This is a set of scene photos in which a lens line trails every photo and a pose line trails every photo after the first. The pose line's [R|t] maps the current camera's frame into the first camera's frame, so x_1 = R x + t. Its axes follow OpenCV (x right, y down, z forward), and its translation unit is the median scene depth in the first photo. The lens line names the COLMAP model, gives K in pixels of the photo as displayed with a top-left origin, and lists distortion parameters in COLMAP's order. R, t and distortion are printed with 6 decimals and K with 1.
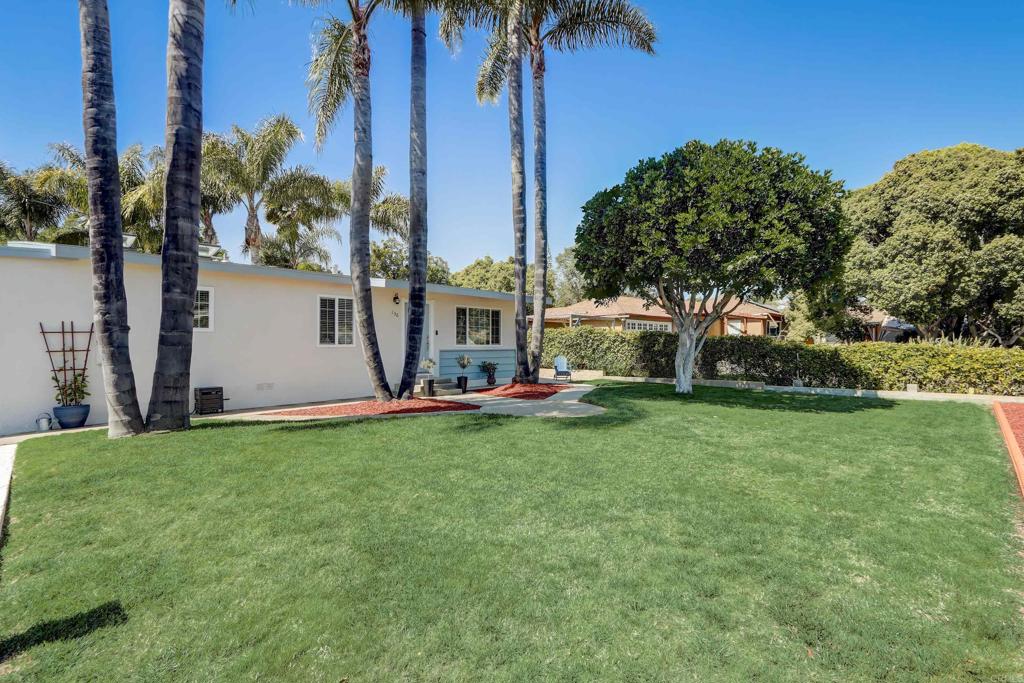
lens RADIAL K [[487.9, 0, 510.8], [0, 487.9, 343.5], [0, 0, 1]] dist [-0.000112, -0.000090]
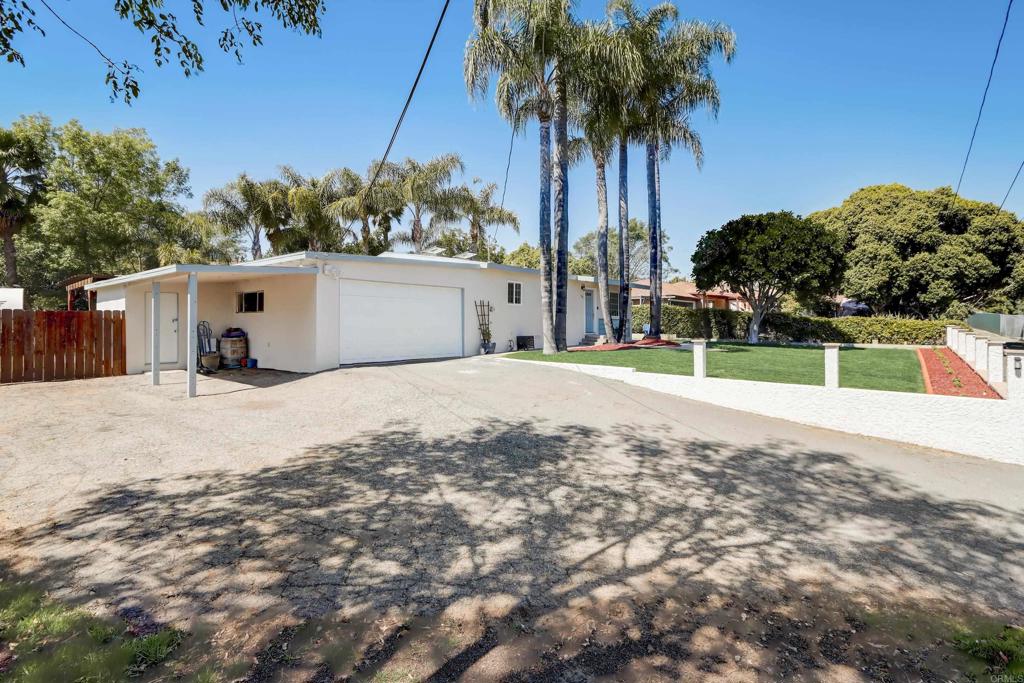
lens RADIAL K [[486.3, 0, 511.5], [0, 486.3, 289.1], [0, 0, 1]] dist [-0.001855, -0.000339]
pose [[0.996938, 0.016763, 0.076375, -0.480201], [-0.012448, 0.998318, -0.056629, 0.010557], [-0.077196, 0.055505, 0.995470, -0.508258]]
